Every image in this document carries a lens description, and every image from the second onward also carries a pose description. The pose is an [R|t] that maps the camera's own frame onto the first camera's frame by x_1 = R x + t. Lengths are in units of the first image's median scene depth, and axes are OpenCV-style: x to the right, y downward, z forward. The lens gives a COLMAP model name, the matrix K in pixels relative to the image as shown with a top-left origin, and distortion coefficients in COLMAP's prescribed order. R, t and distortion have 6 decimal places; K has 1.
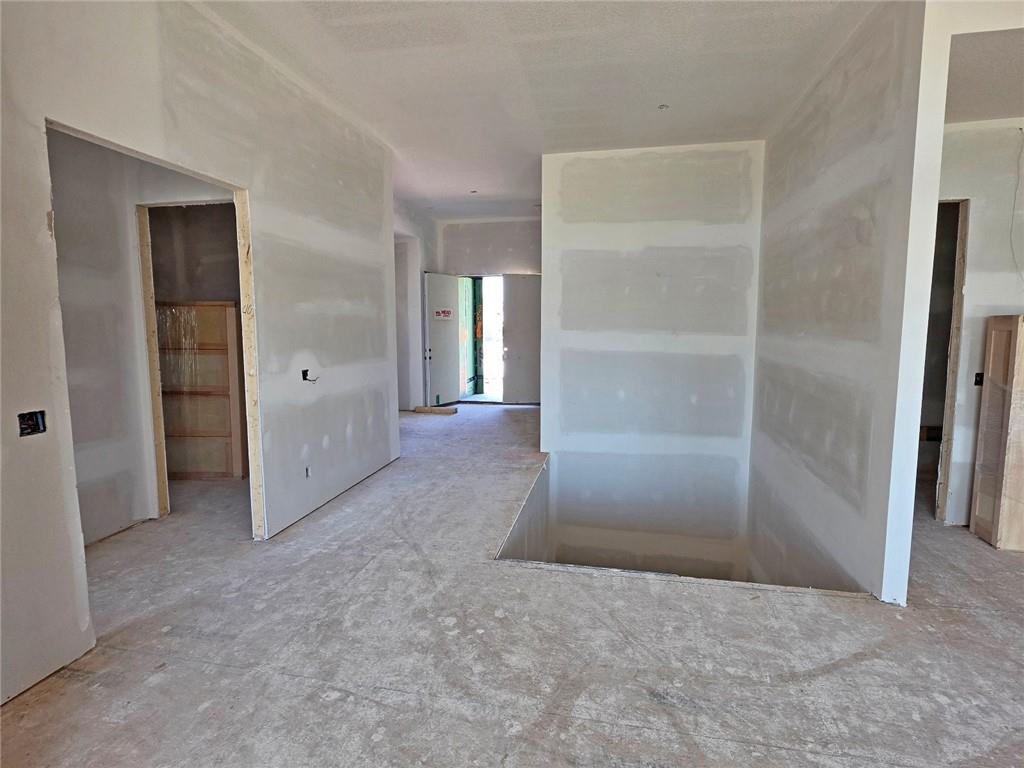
lens RADIAL K [[509.0, 0, 511.5], [0, 509.0, 379.1], [0, 0, 1]] dist [-0.003528, -0.000114]
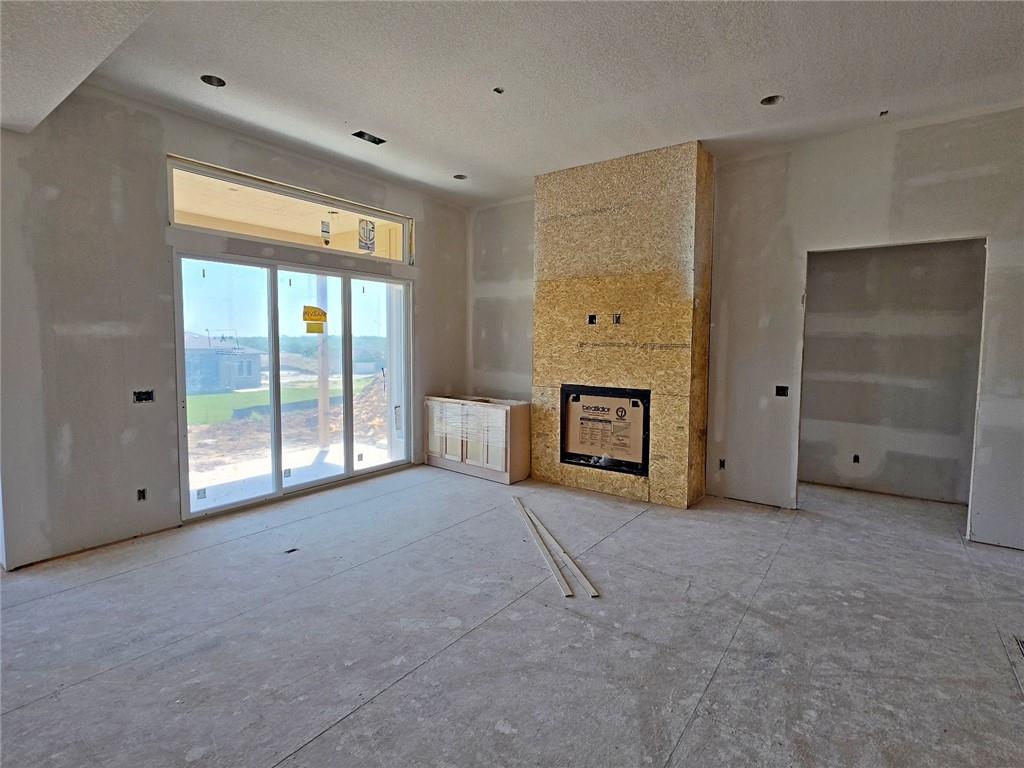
lens RADIAL K [[509.0, 0, 512.6], [0, 509.0, 380.9], [0, 0, 1]] dist [-0.003528, -0.000114]
pose [[-0.427124, 0.067953, -0.901636, 1.337028], [-0.106841, 0.986393, 0.124954, -0.093794], [0.897859, 0.149703, -0.414052, 0.713241]]
